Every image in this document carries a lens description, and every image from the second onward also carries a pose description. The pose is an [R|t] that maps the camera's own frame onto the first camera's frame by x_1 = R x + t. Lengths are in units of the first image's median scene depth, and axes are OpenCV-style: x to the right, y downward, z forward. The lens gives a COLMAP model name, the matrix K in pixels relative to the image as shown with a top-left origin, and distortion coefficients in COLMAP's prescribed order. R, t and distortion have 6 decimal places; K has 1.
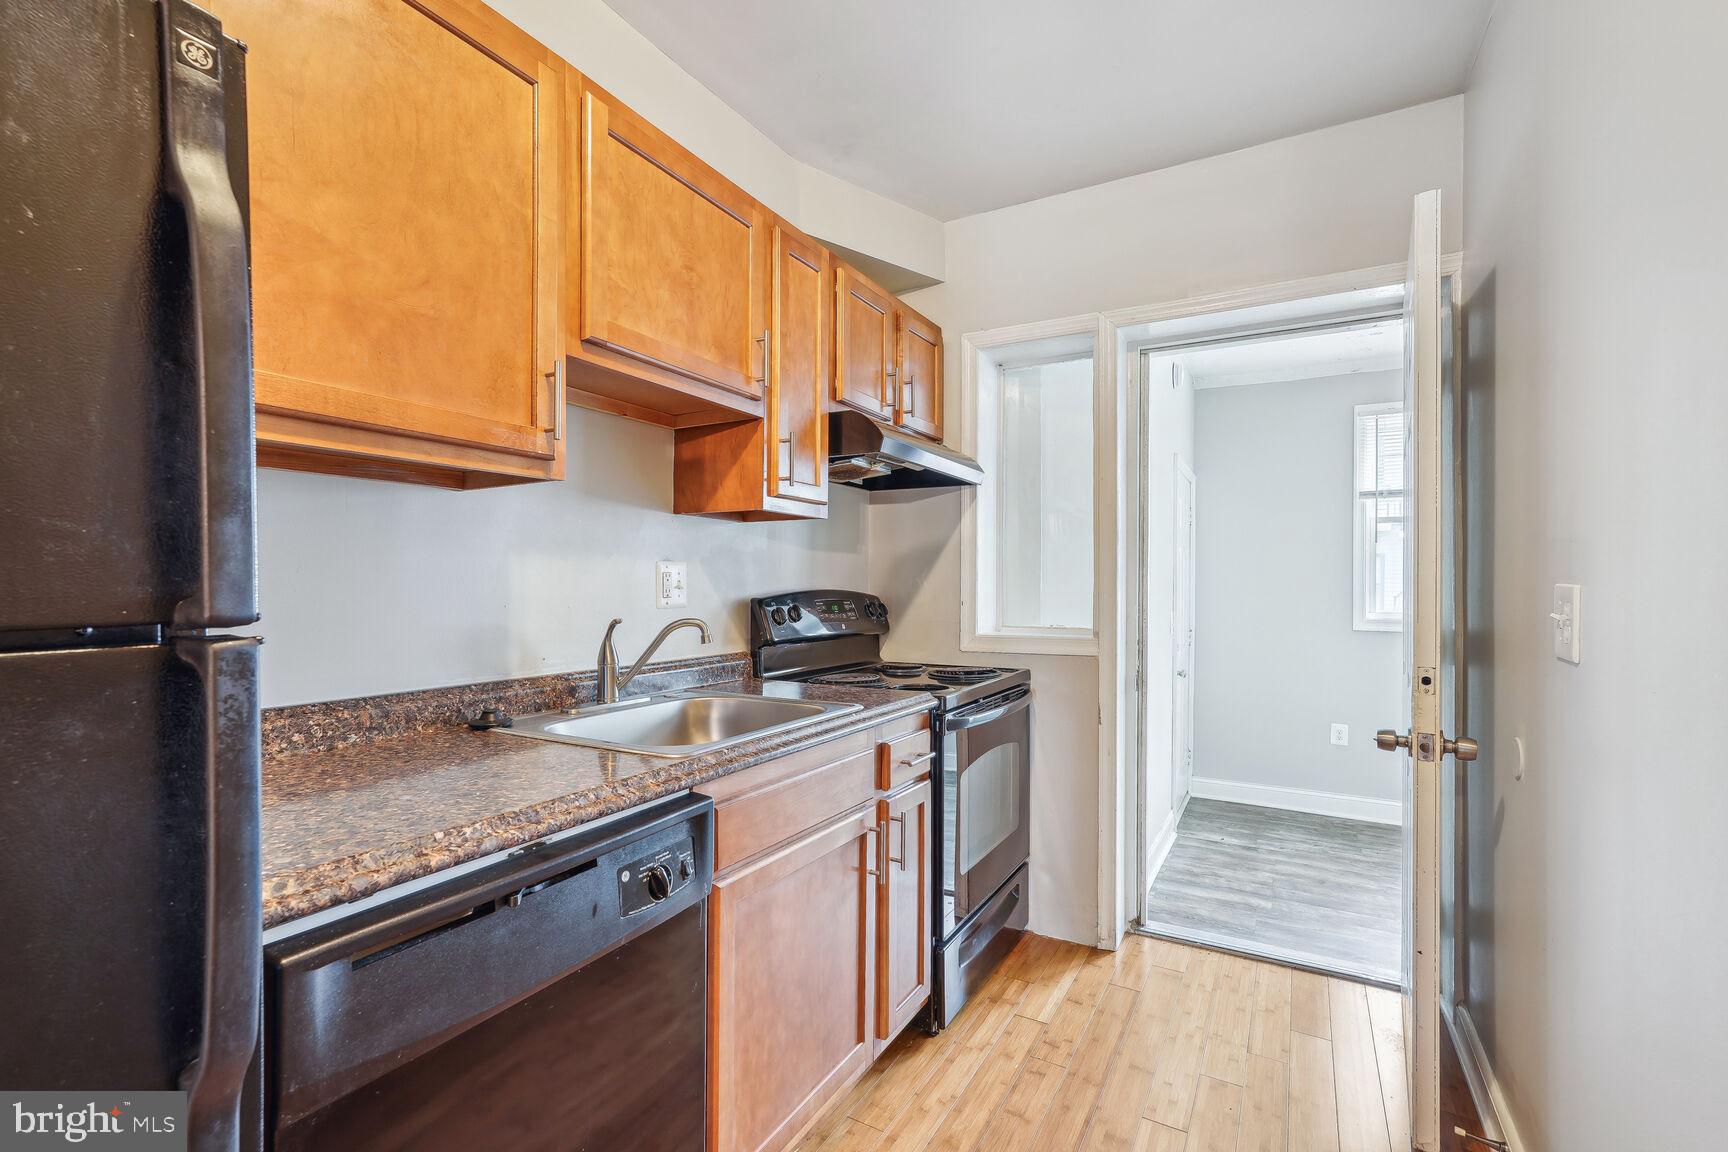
lens RADIAL K [[768.1, 0, 861.0], [0, 768.1, 584.7], [0, 0, 1]] dist [-0.022726, 0.012903]
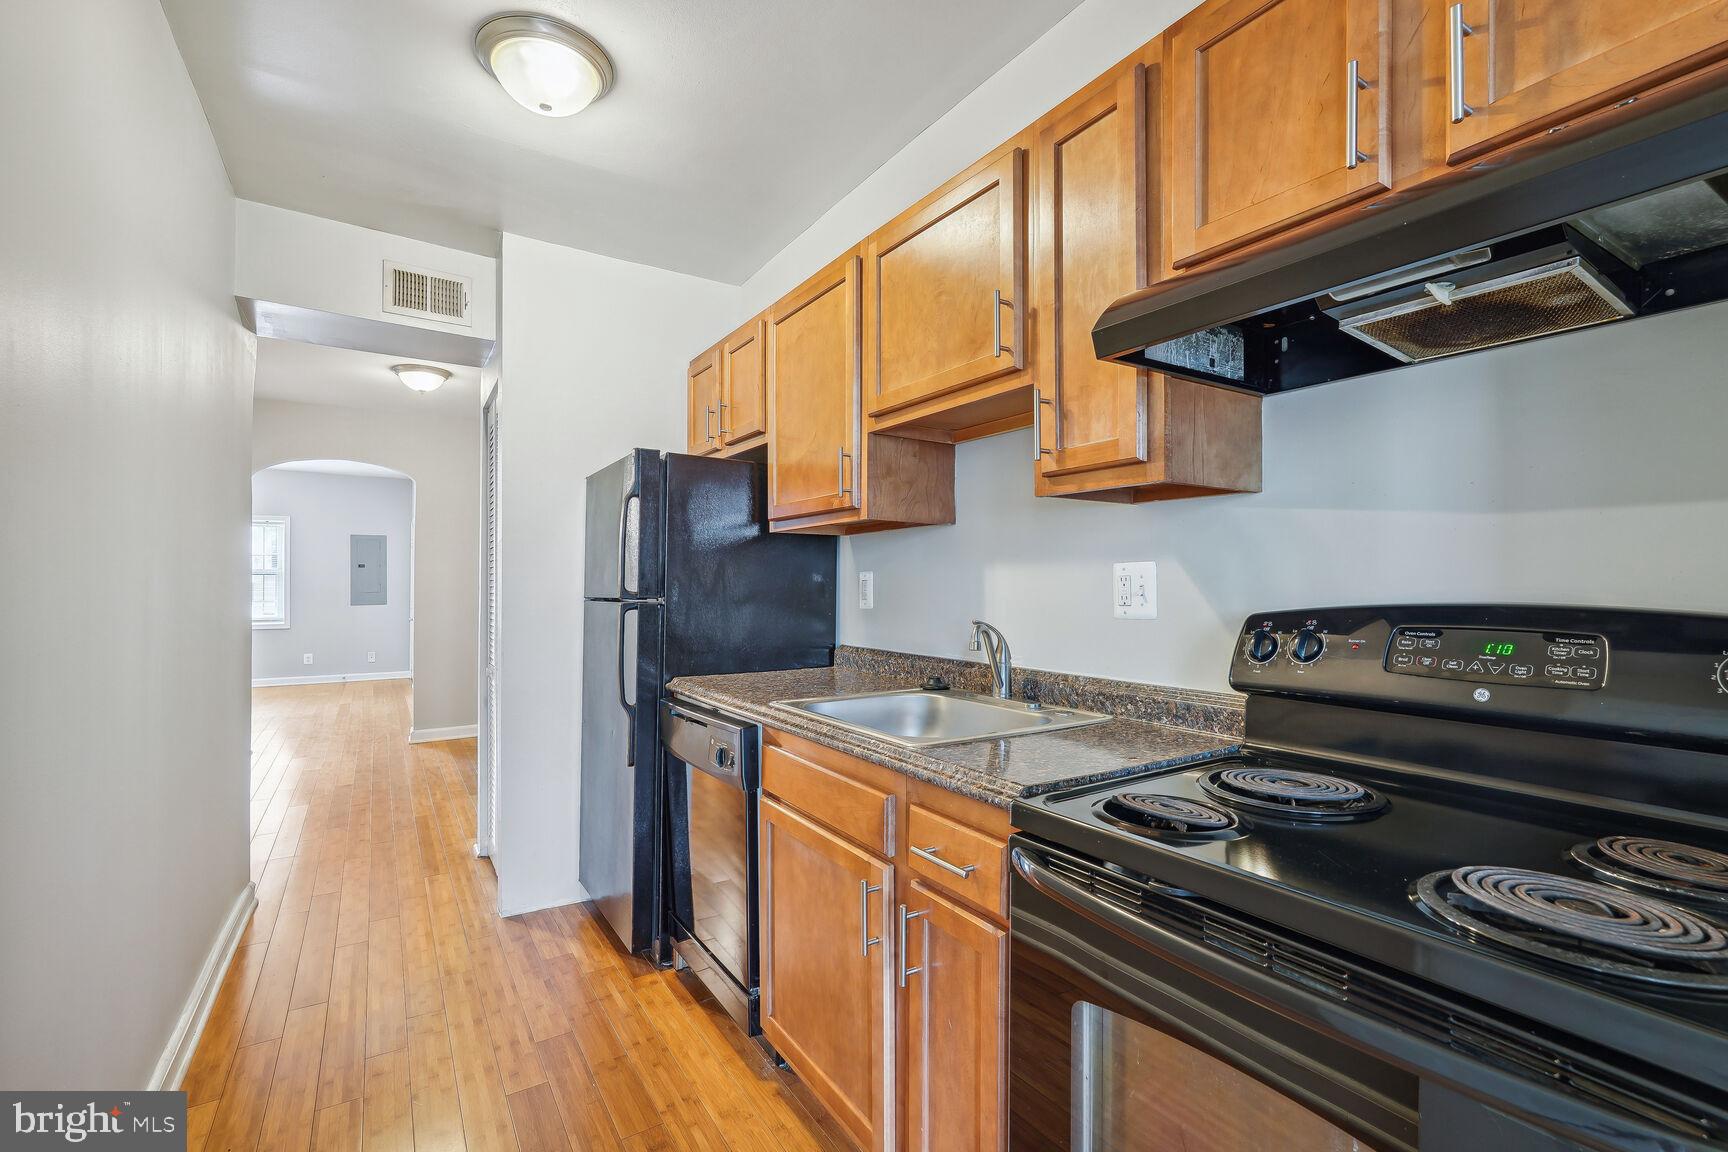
lens RADIAL K [[768.1, 0, 861.0], [0, 768.1, 584.7], [0, 0, 1]] dist [-0.022726, 0.012903]
pose [[-0.474136, -0.011379, -0.880378, 0.620211], [-0.004407, 0.999935, -0.010551, 0.002861], [0.880441, -0.001123, -0.474155, 1.144867]]
